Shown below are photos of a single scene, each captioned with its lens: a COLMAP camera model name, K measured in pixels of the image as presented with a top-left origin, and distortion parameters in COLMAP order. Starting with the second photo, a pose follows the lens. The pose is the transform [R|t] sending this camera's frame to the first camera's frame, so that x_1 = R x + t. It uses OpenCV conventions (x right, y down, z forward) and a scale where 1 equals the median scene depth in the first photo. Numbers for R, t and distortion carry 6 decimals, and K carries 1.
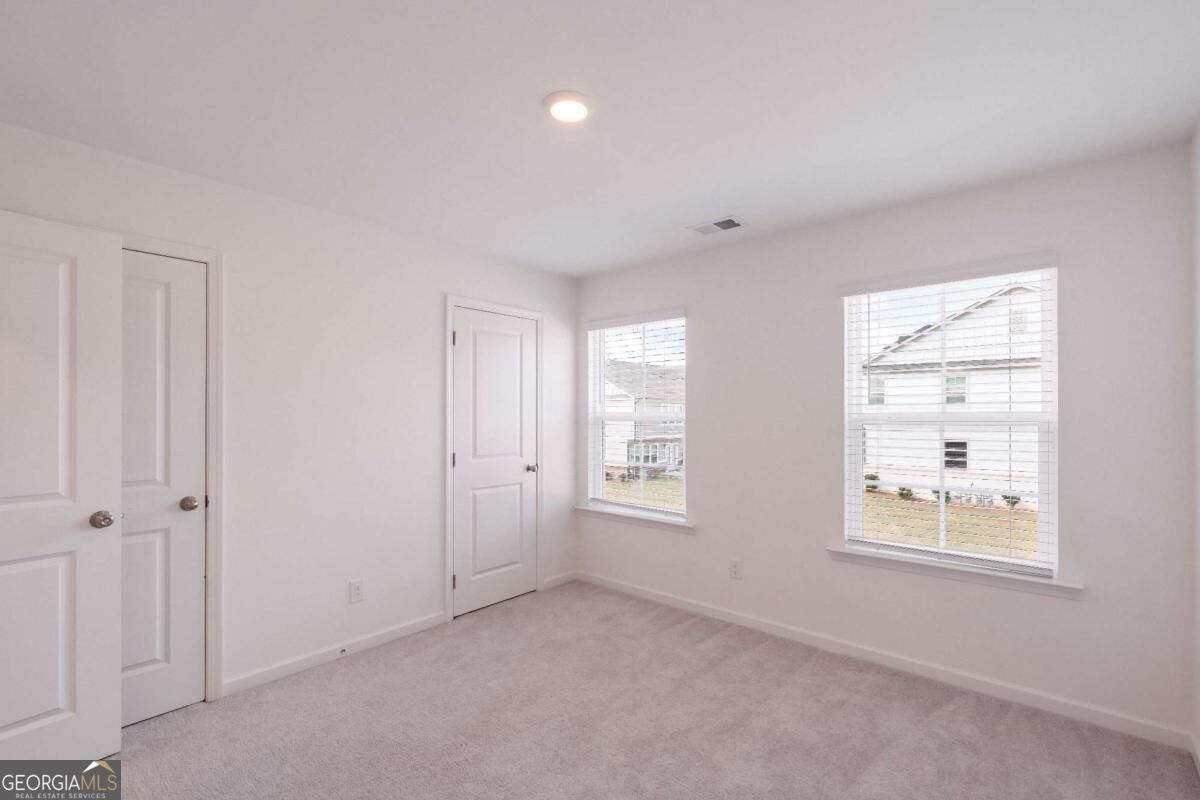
lens RADIAL K [[529.9, 0, 592.2], [0, 529.9, 408.3], [0, 0, 1]] dist [-0.003265, -0.003398]
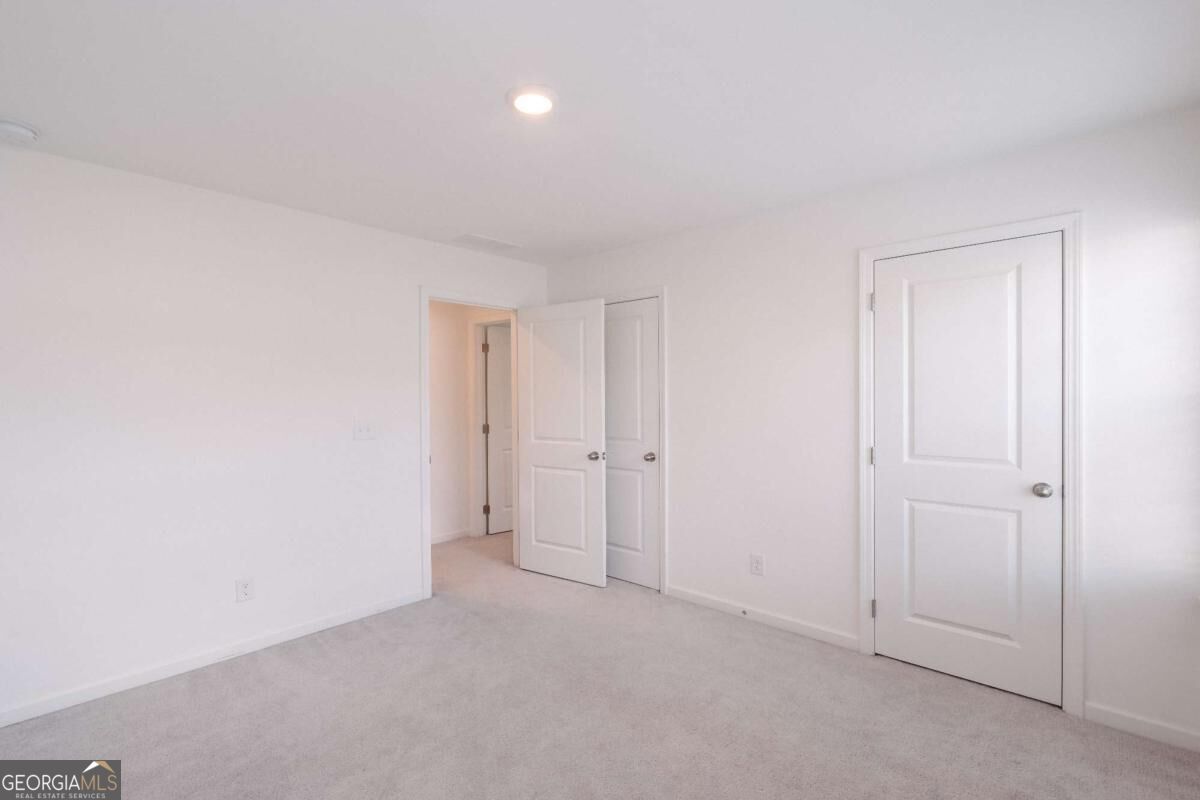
lens RADIAL K [[529.9, 0, 608.1], [0, 529.9, 400.2], [0, 0, 1]] dist [-0.003265, -0.003398]
pose [[-0.000852, 0.004520, -0.999989, 0.535426], [0.015617, 0.999868, 0.004506, 0.004885], [0.999878, -0.015613, -0.000923, 0.610075]]
